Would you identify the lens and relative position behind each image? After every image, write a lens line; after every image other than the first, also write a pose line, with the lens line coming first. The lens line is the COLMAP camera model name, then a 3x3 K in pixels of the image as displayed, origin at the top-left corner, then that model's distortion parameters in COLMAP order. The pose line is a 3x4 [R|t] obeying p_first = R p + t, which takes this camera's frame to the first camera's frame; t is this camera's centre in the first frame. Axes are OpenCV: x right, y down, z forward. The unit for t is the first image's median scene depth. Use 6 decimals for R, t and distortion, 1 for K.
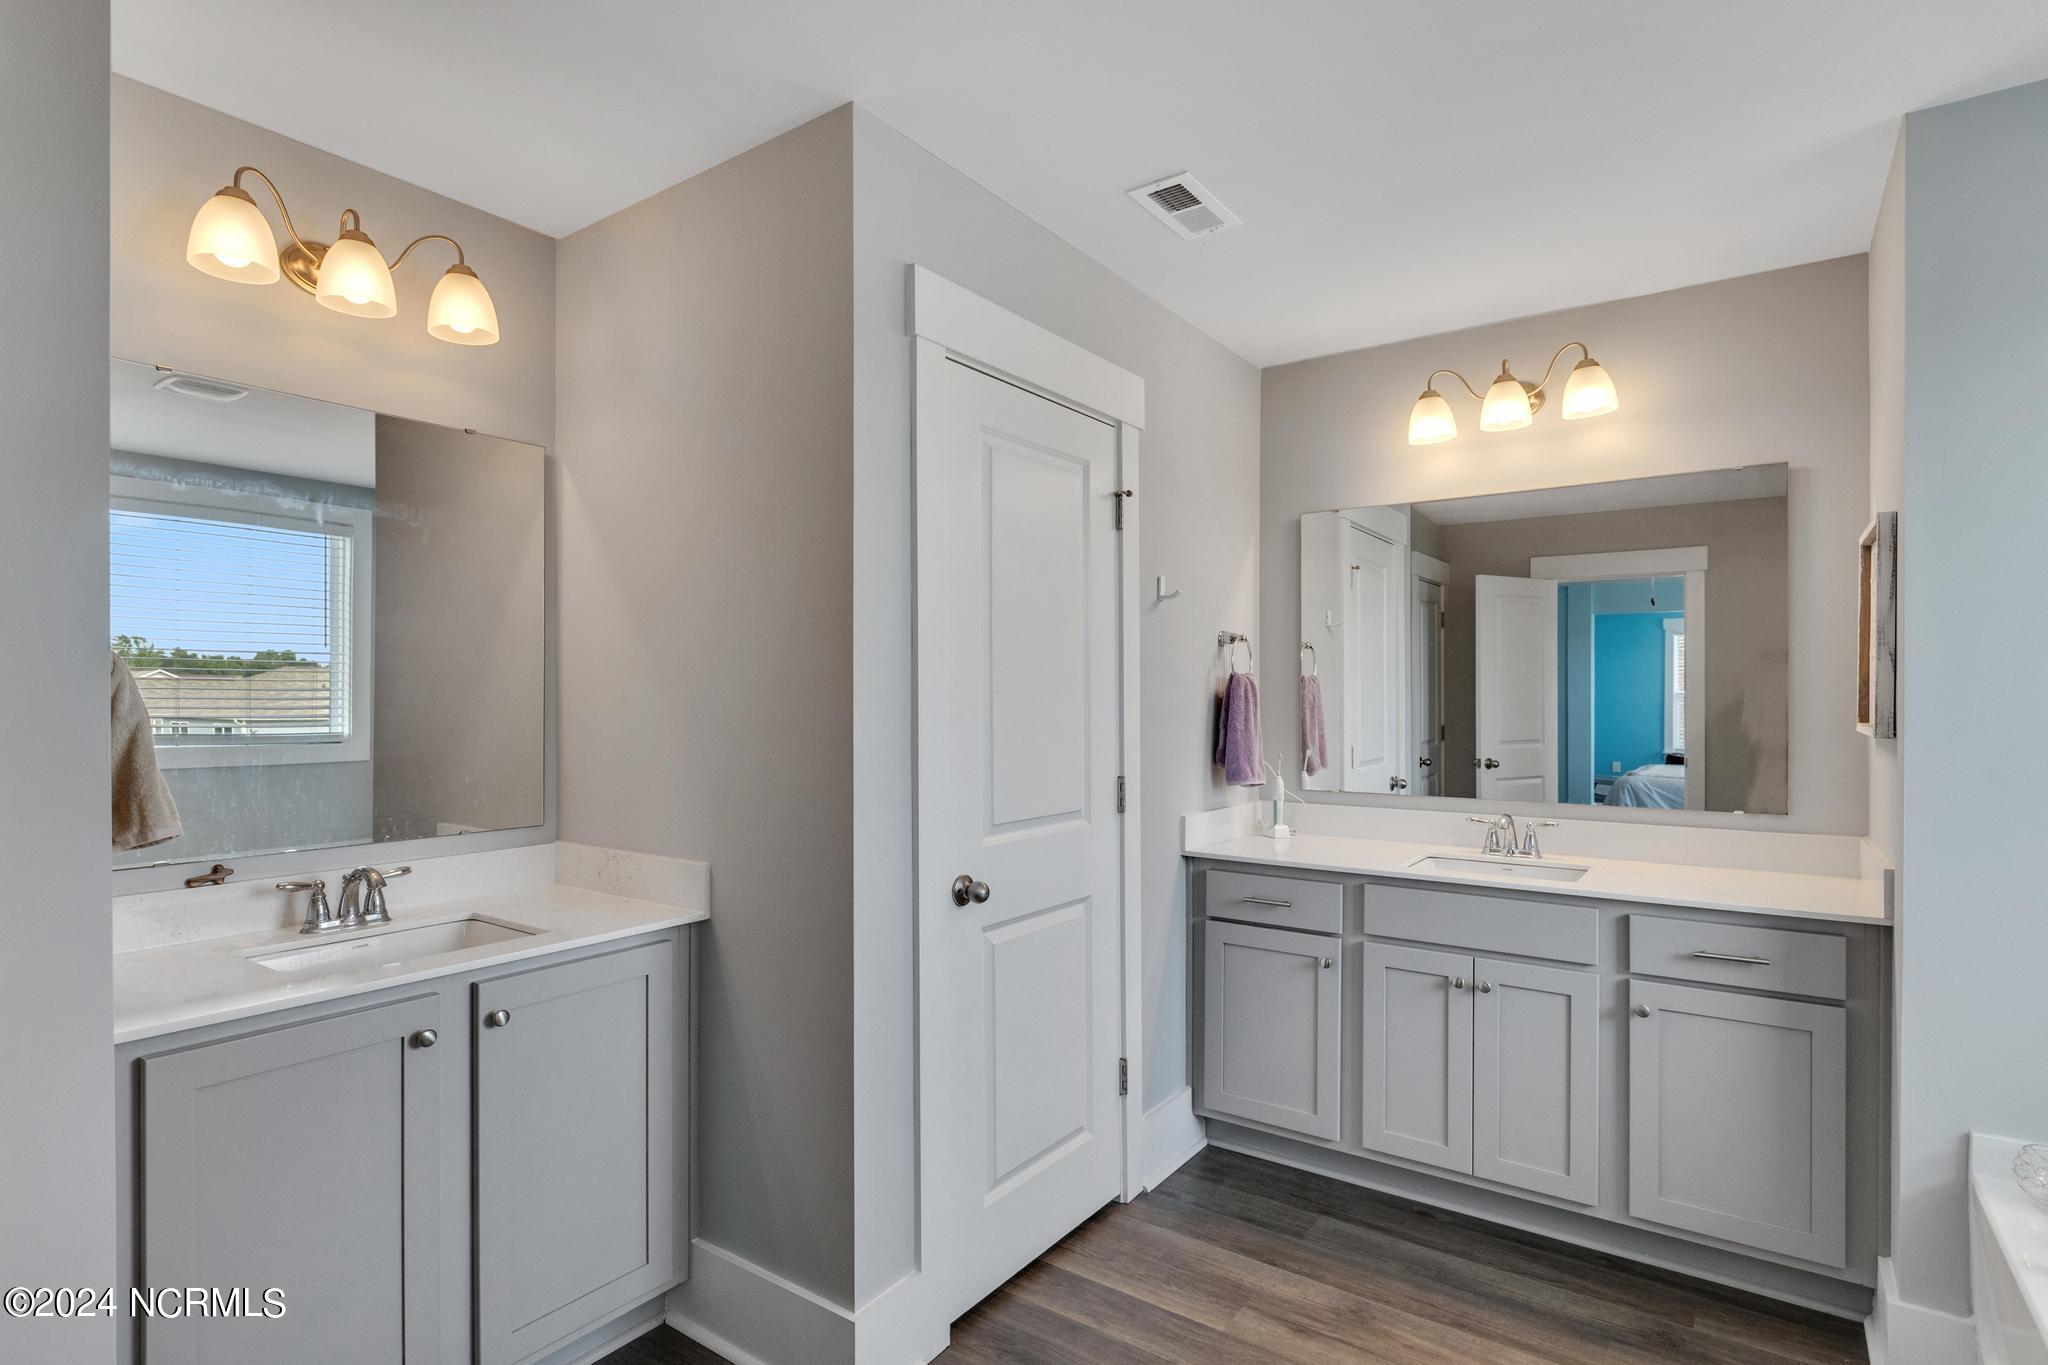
lens RADIAL K [[1029.8, 0, 1024.7], [0, 1029.8, 701.6], [0, 0, 1]] dist [-0.002265, -0.000710]
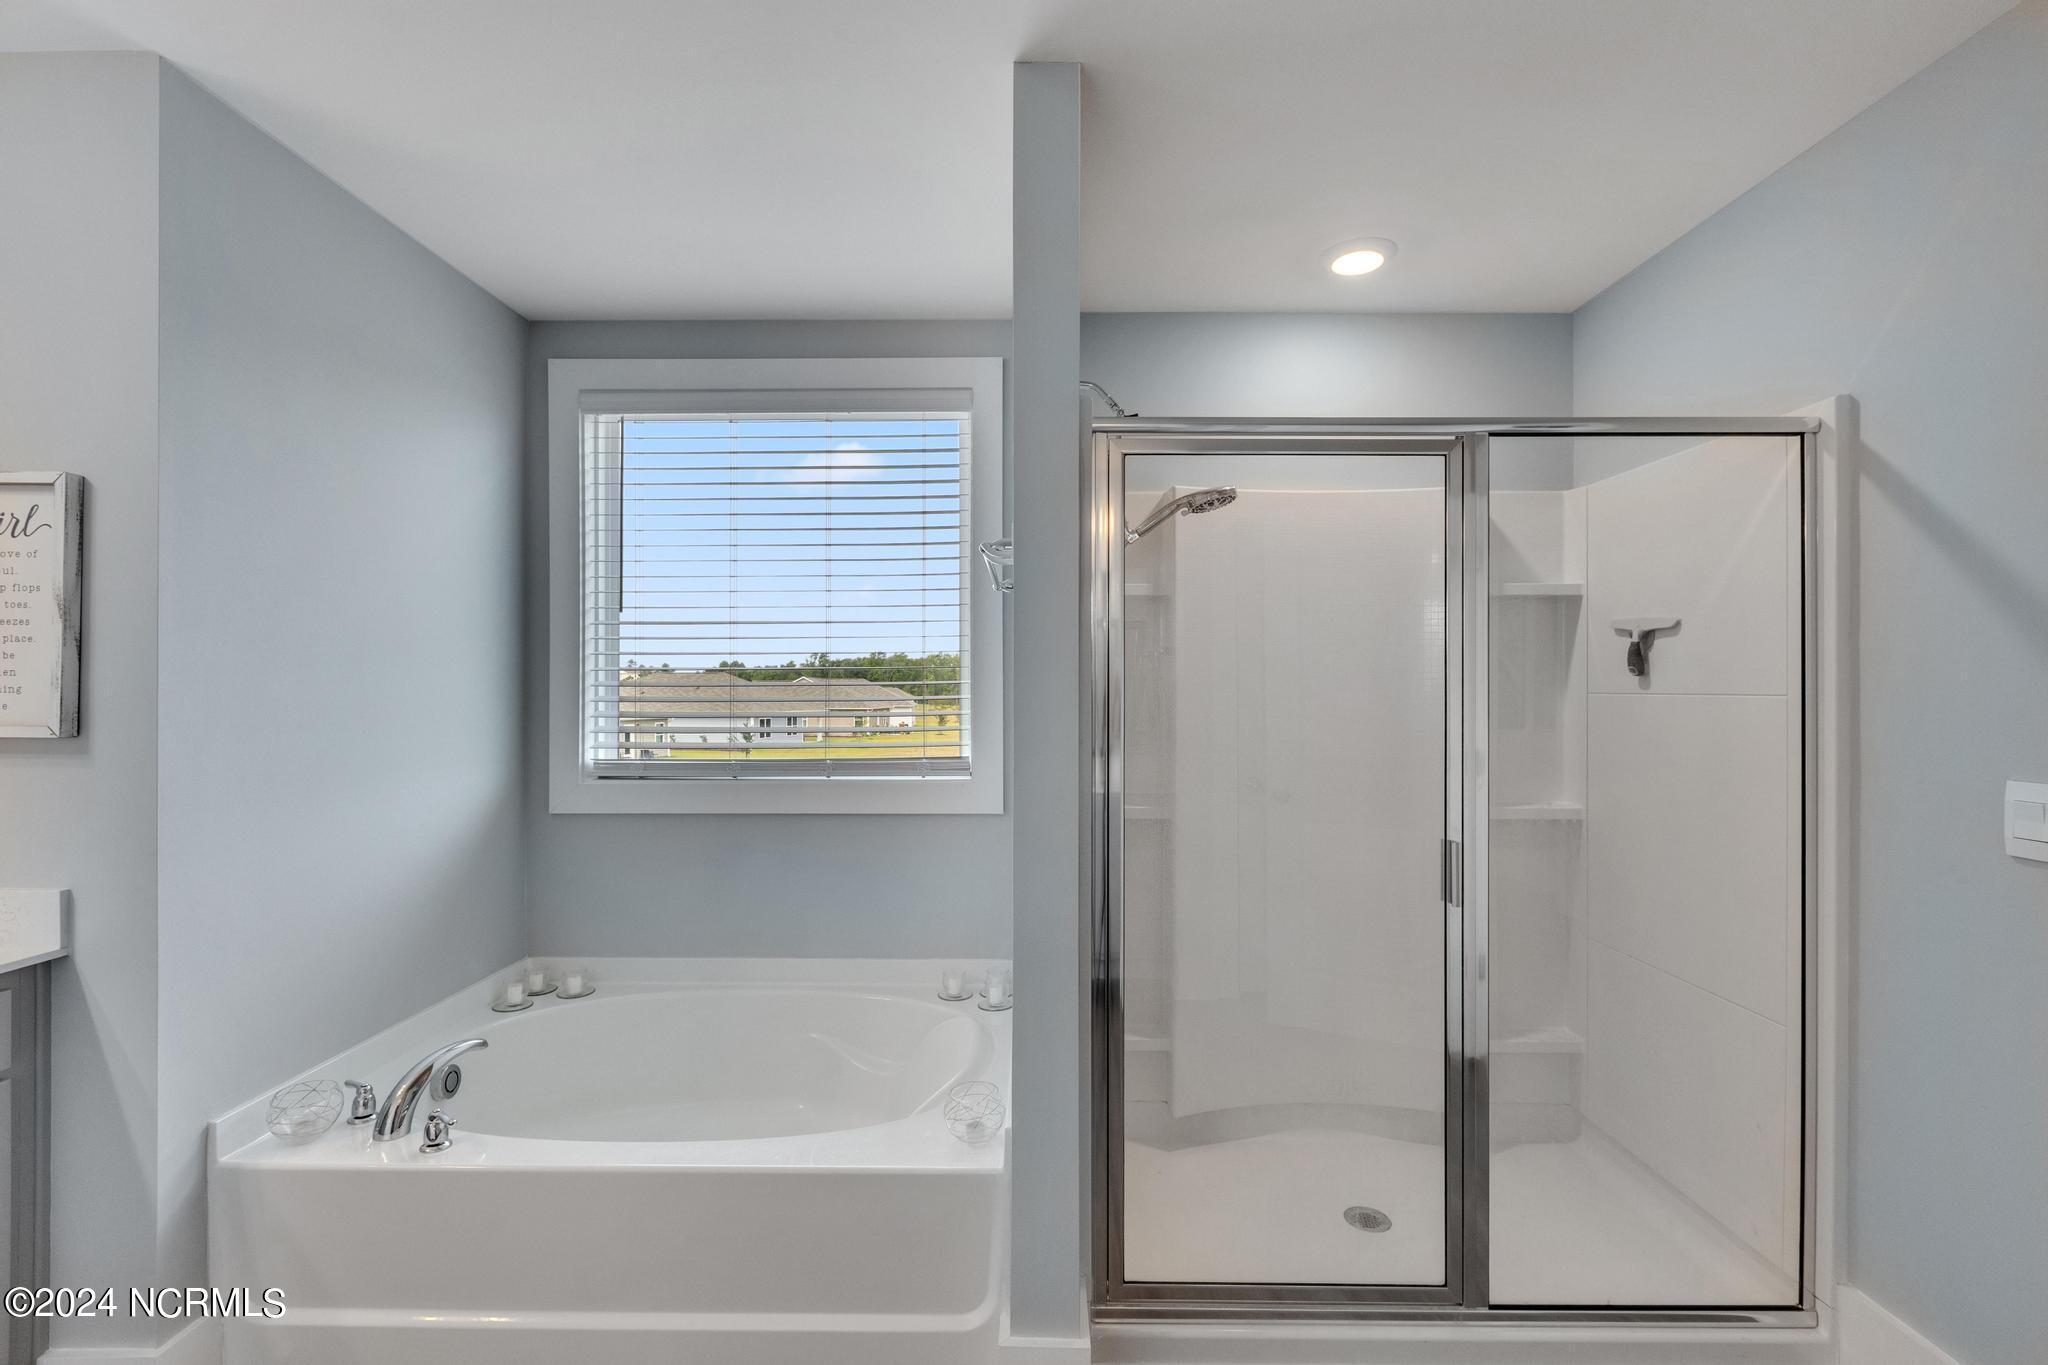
lens RADIAL K [[925.6, 0, 1023.4], [0, 925.6, 689.0], [0, 0, 1]] dist [0.001029, 0.000150]
pose [[-0.572840, -0.001688, 0.819666, -0.210768], [0.004088, 0.999980, 0.004917, -0.004108], [-0.819657, 0.006167, -0.572821, 0.659917]]
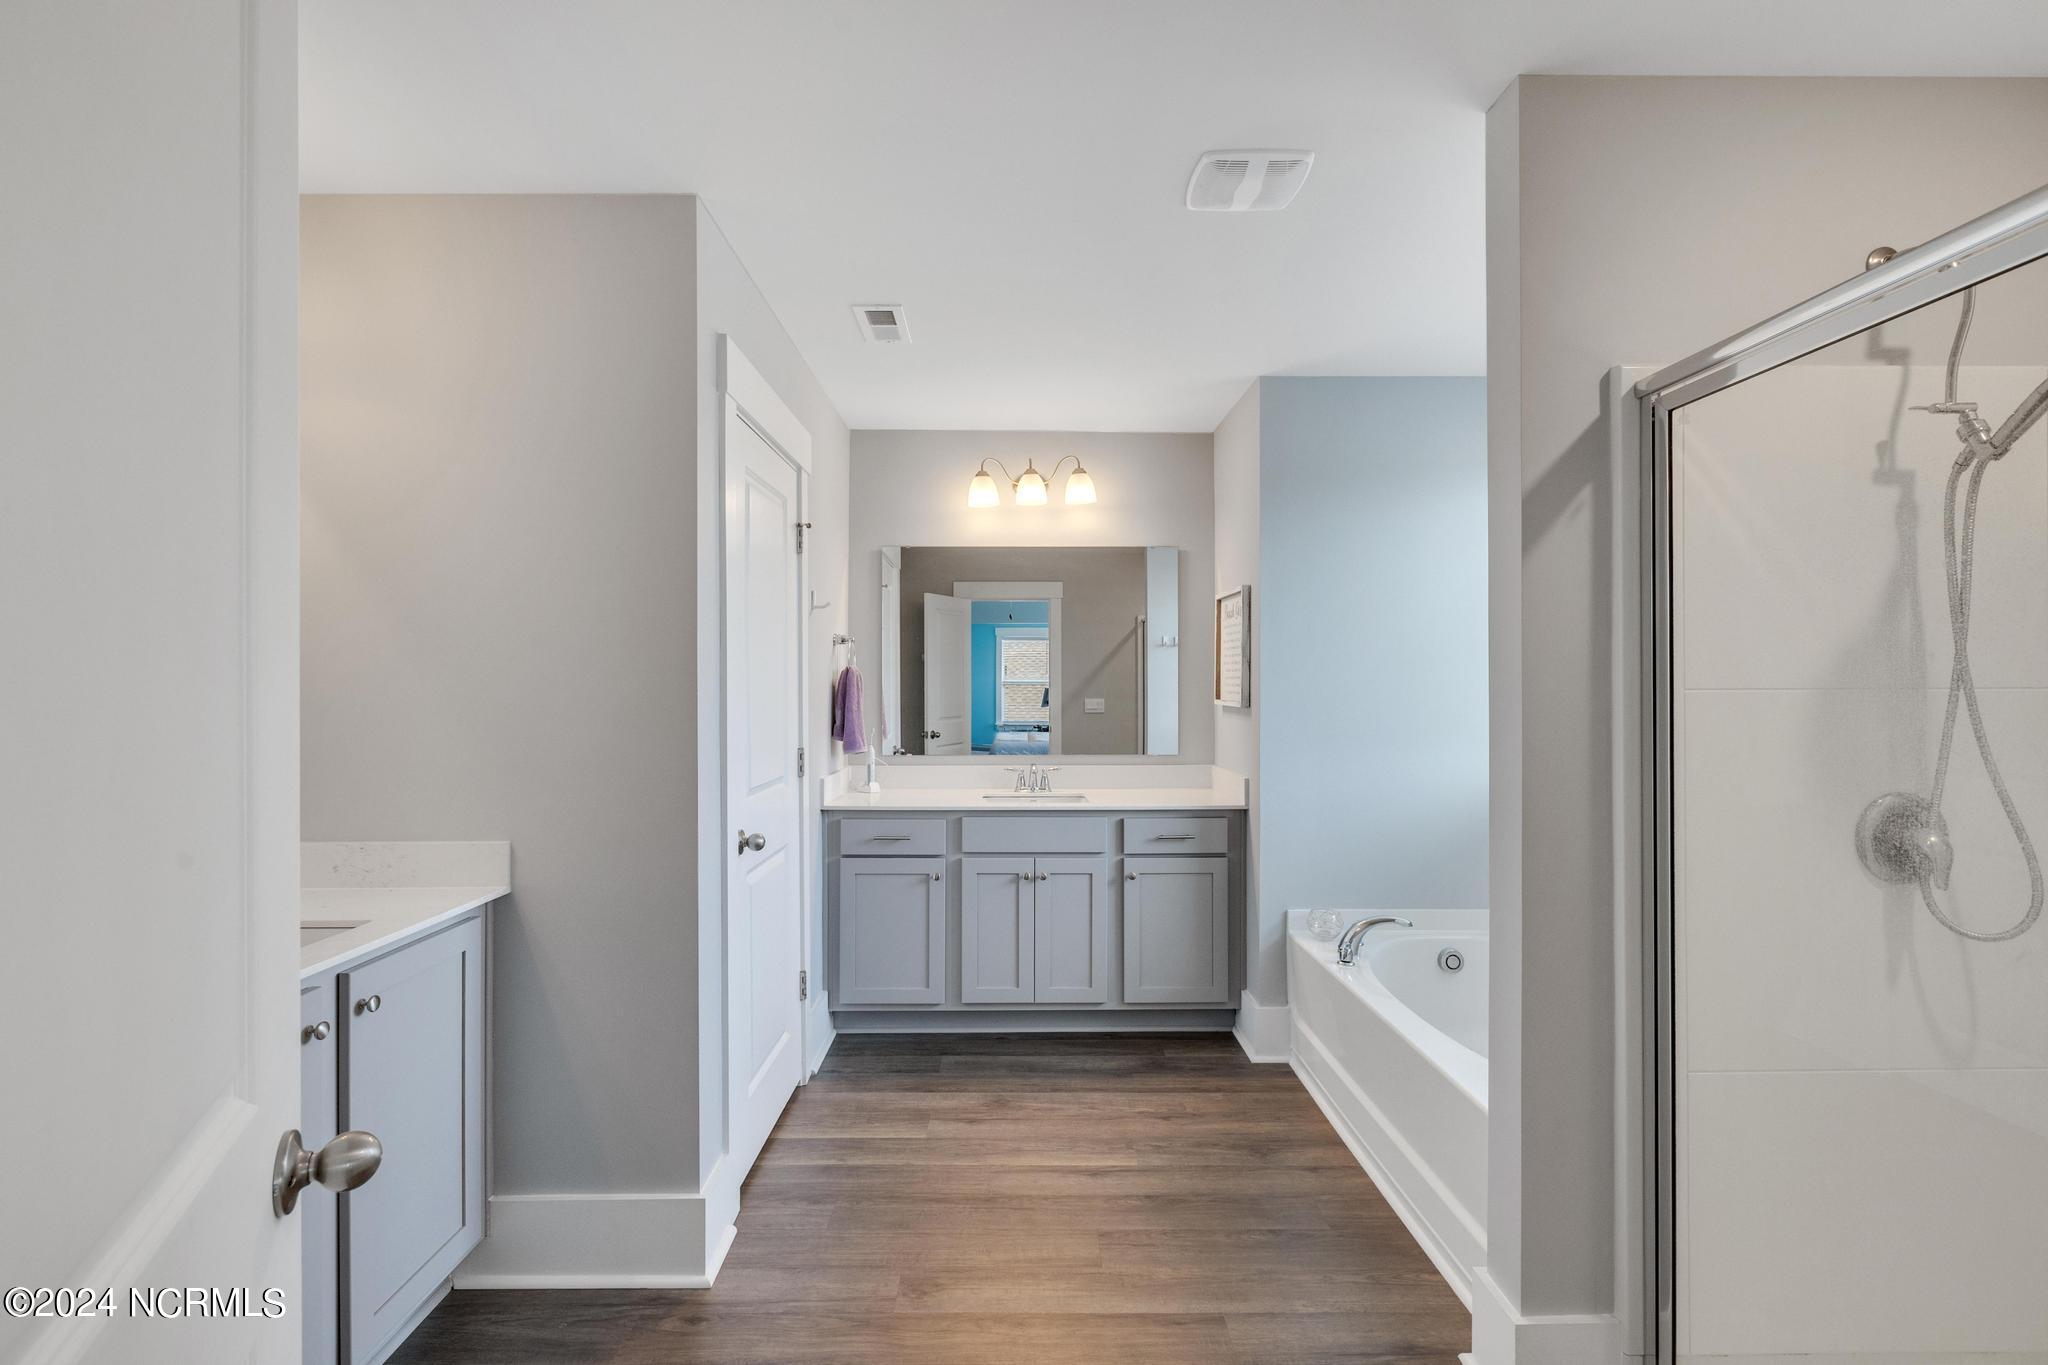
lens RADIAL K [[925.6, 0, 1023.4], [0, 925.6, 689.0], [0, 0, 1]] dist [0.001029, 0.000150]
pose [[0.804802, -0.003759, 0.593531, -0.390719], [0.003551, 0.999993, 0.001519, -0.001067], [-0.593533, 0.000885, 0.804809, -0.083758]]
